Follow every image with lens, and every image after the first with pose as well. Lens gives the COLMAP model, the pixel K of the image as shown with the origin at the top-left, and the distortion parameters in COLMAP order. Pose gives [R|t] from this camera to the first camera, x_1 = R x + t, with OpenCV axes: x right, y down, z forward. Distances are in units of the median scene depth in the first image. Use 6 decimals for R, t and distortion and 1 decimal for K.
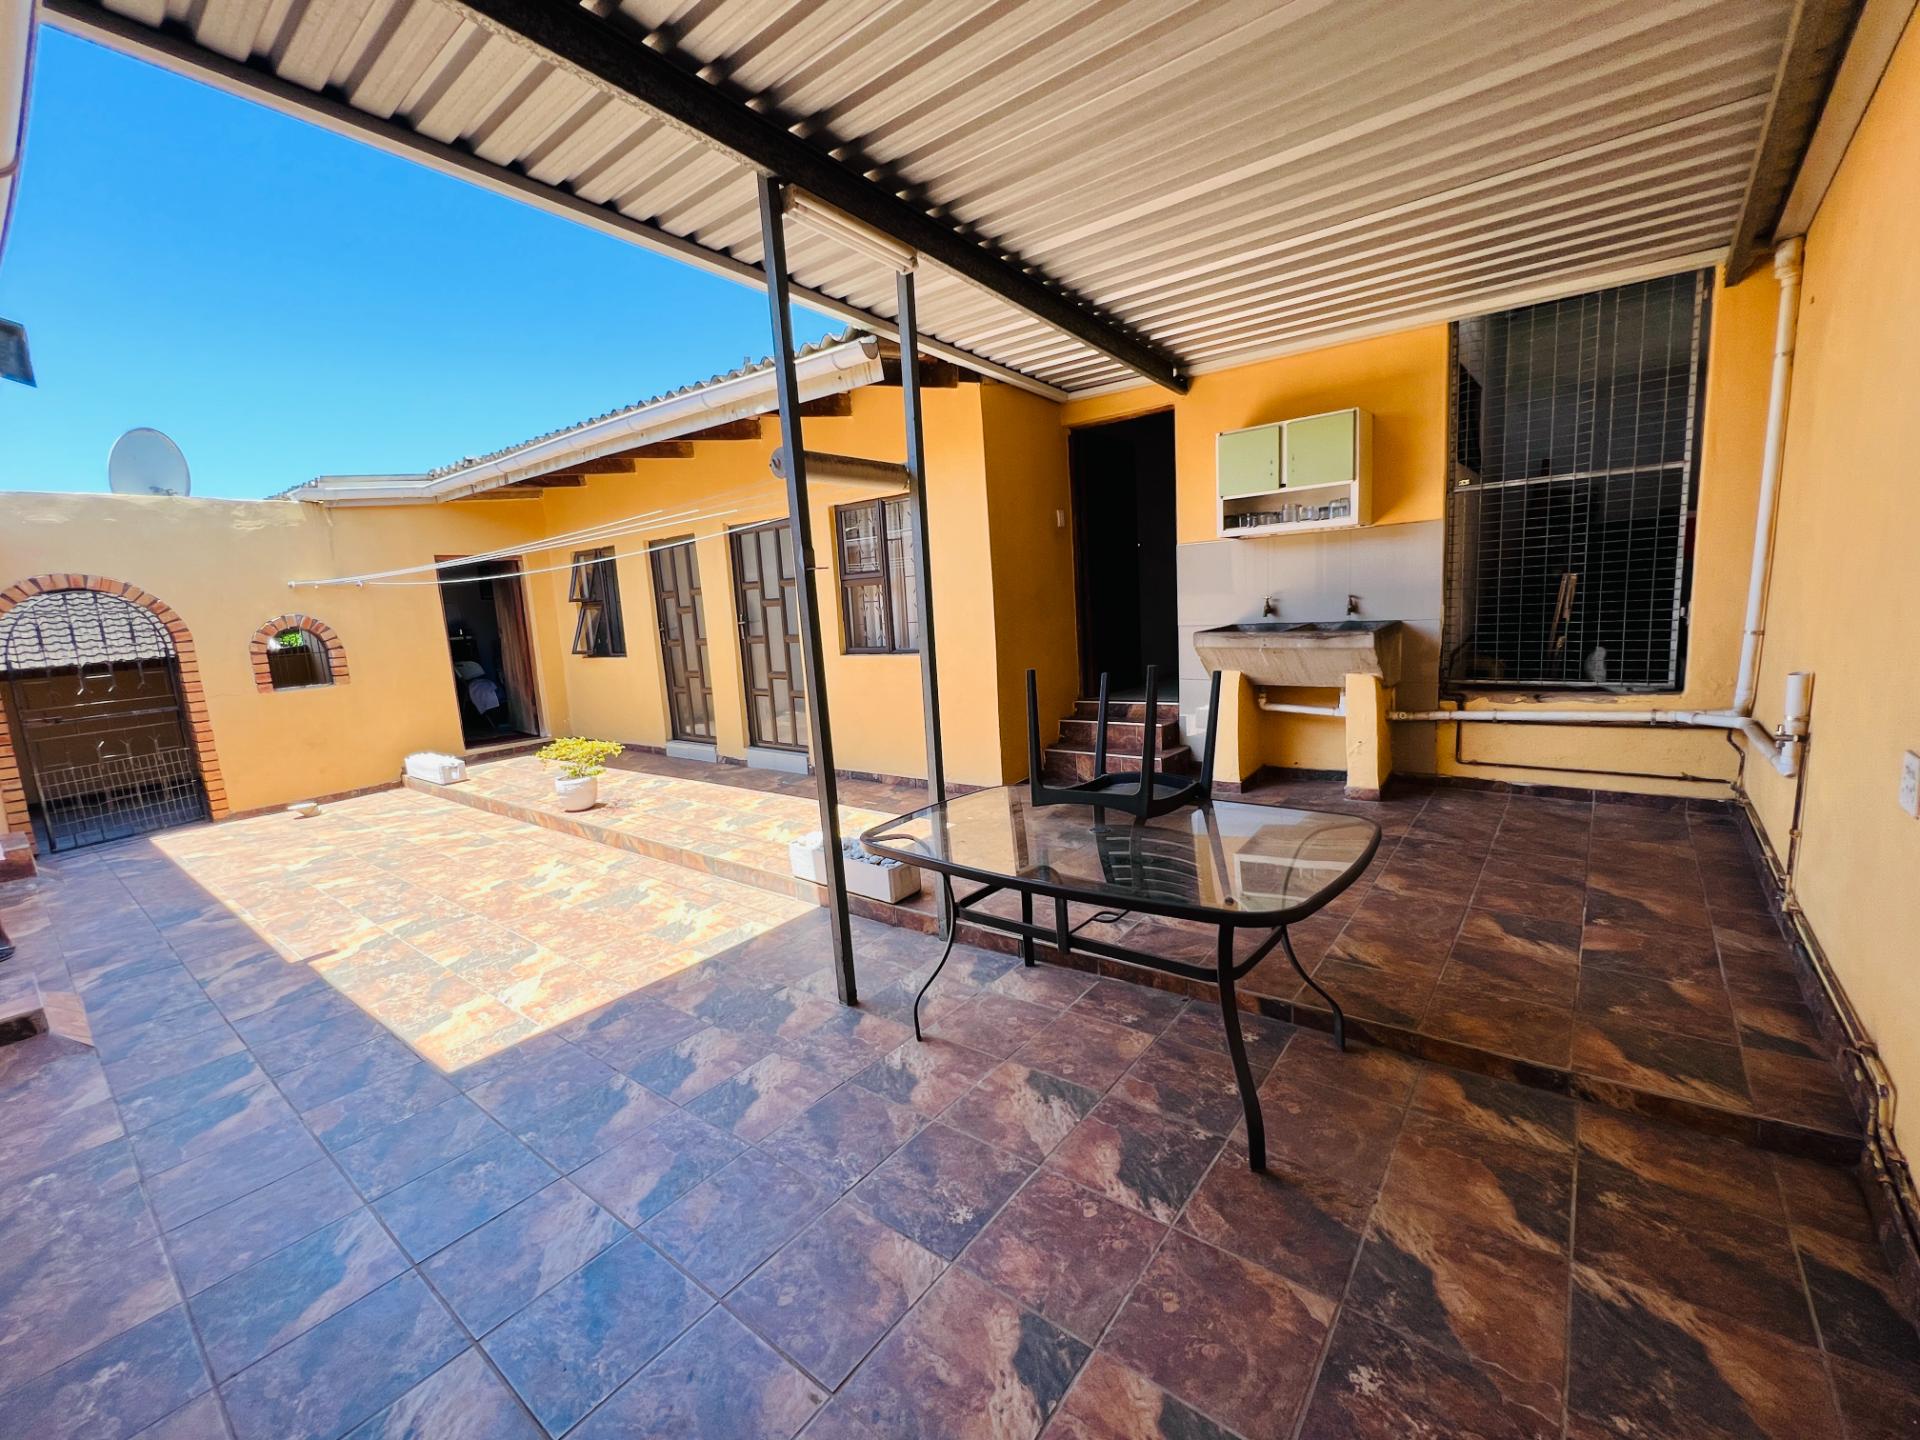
lens RADIAL K [[800.3, 0, 956.4], [0, 800.3, 715.4], [0, 0, 1]] dist [-0.003766, 0.001251]
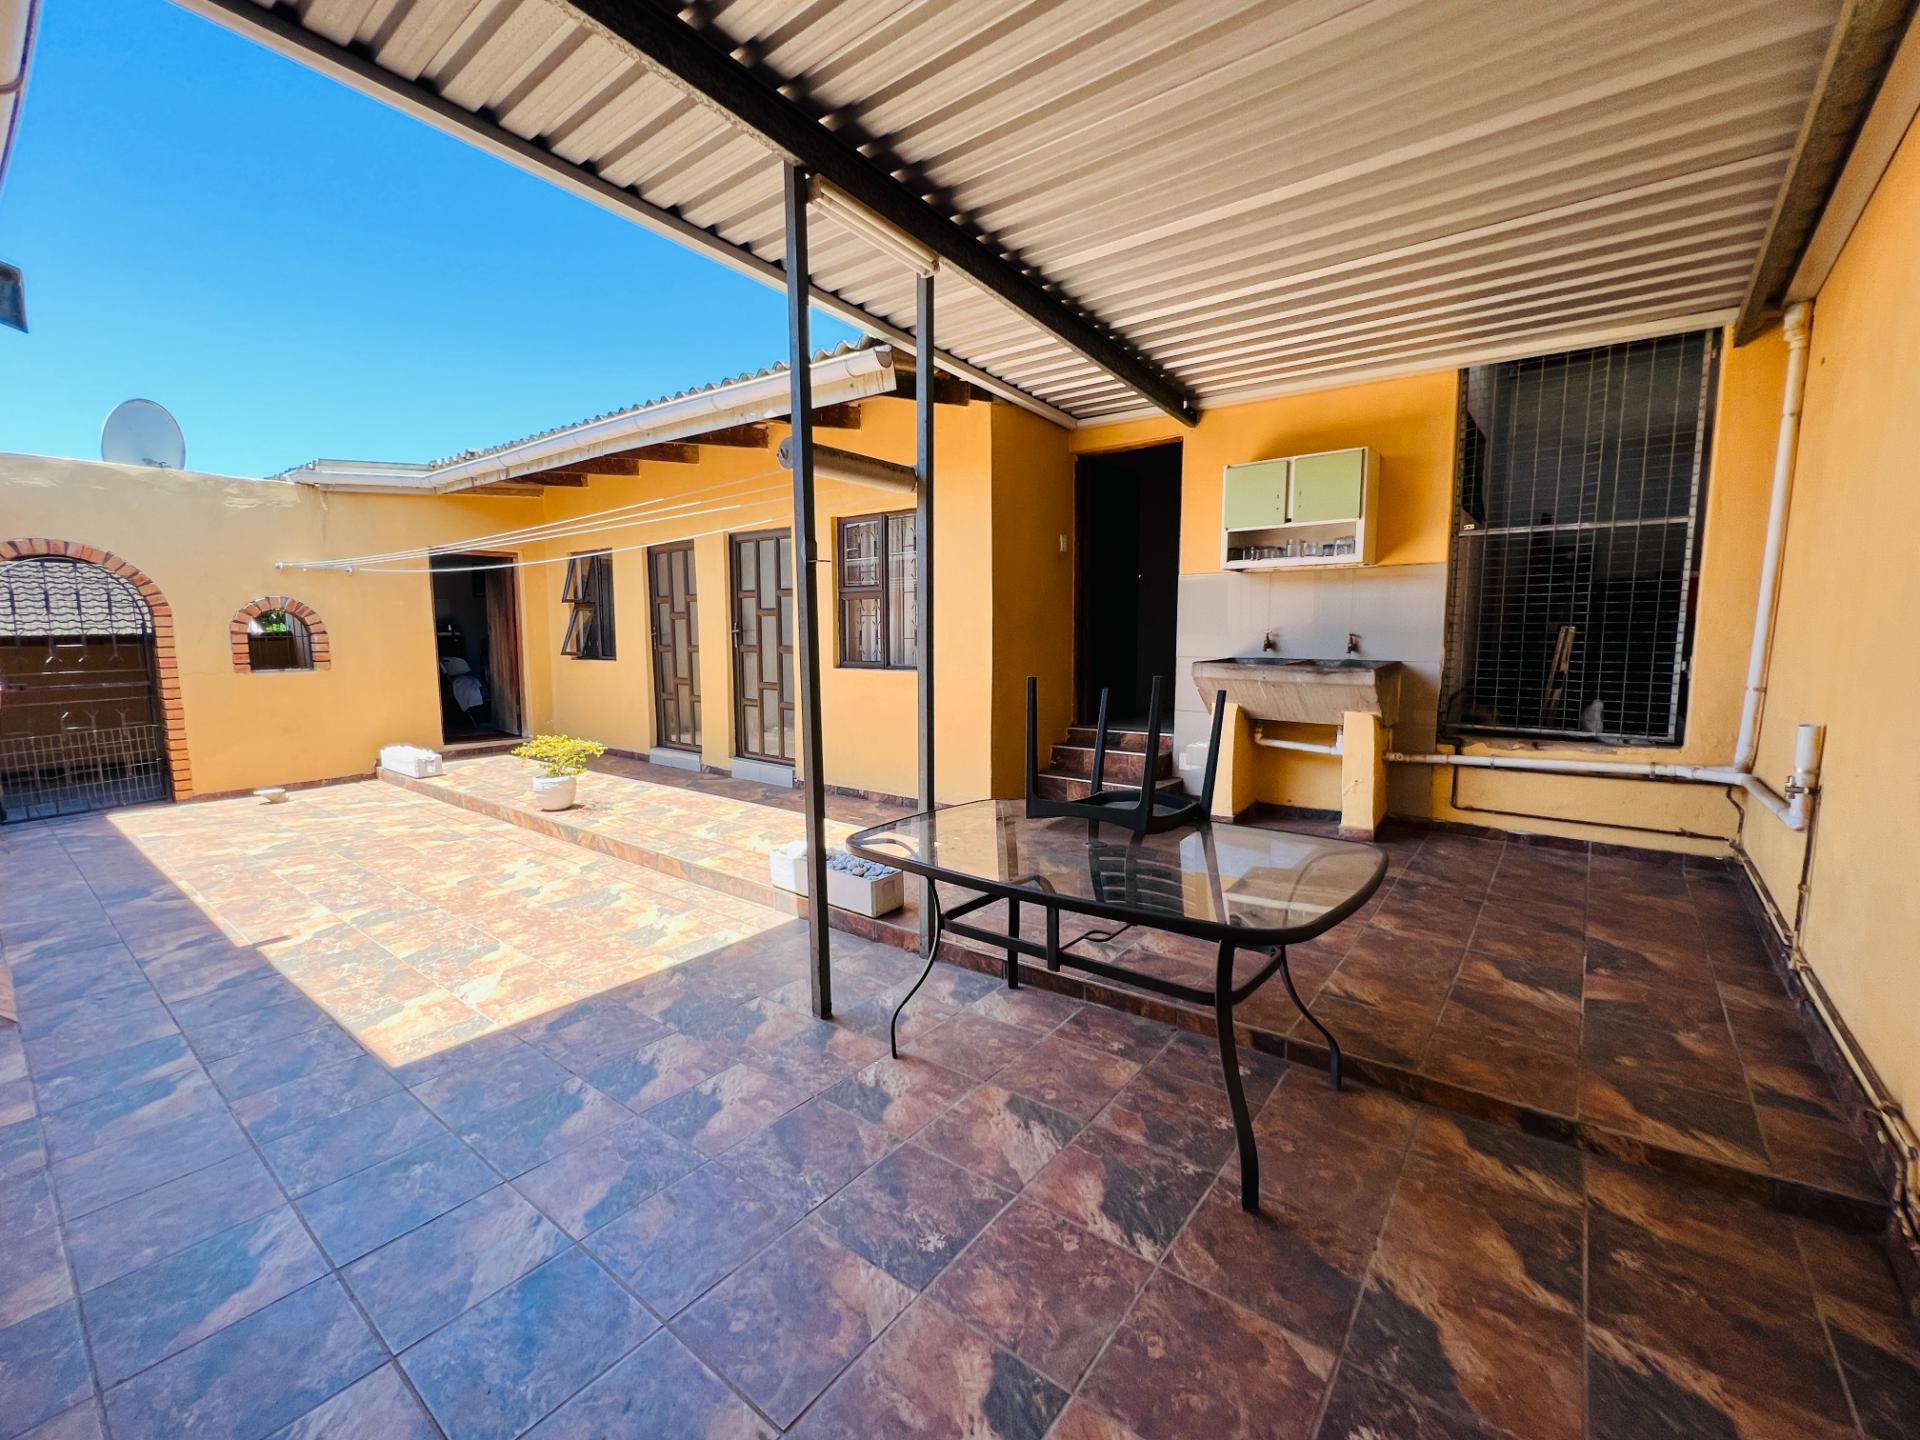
lens RADIAL K [[800.3, 0, 956.1], [0, 800.3, 715.7], [0, 0, 1]] dist [-0.003766, 0.001251]
pose [[0.998258, 0.057362, 0.013811, -0.006048], [-0.056757, 0.997554, -0.040798, 0.020882], [-0.016118, 0.039943, 0.999072, 0.019076]]
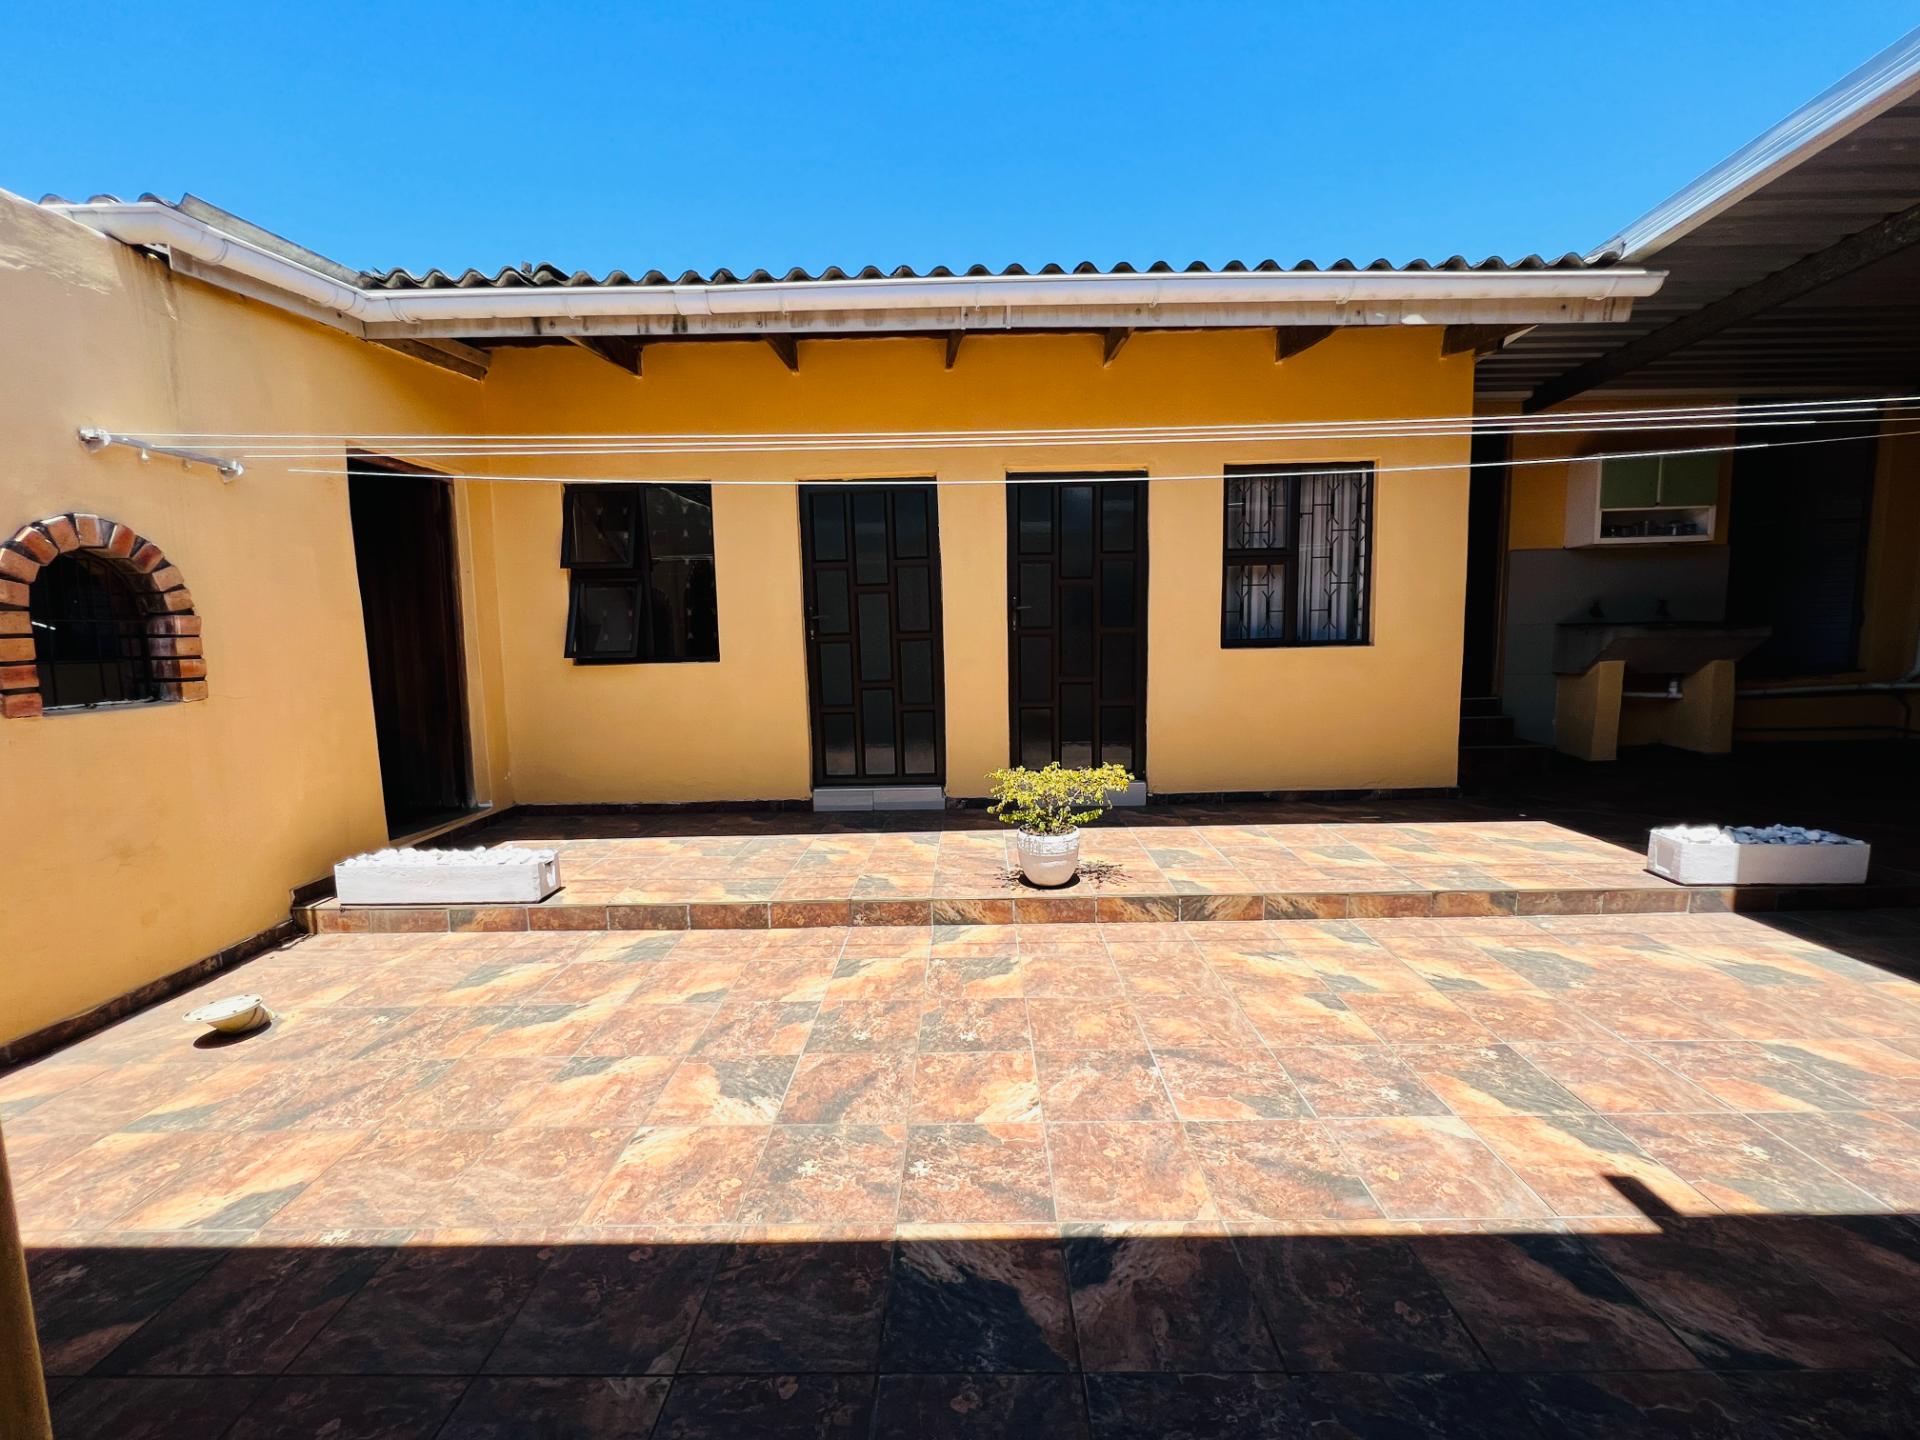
lens RADIAL K [[800.3, 0, 955.4], [0, 800.3, 715.6], [0, 0, 1]] dist [-0.003766, 0.001251]
pose [[0.794982, -0.018428, 0.606353, -1.181687], [0.061630, 0.996820, -0.050508, 0.022929], [-0.603495, 0.077523, 0.793590, 0.730138]]
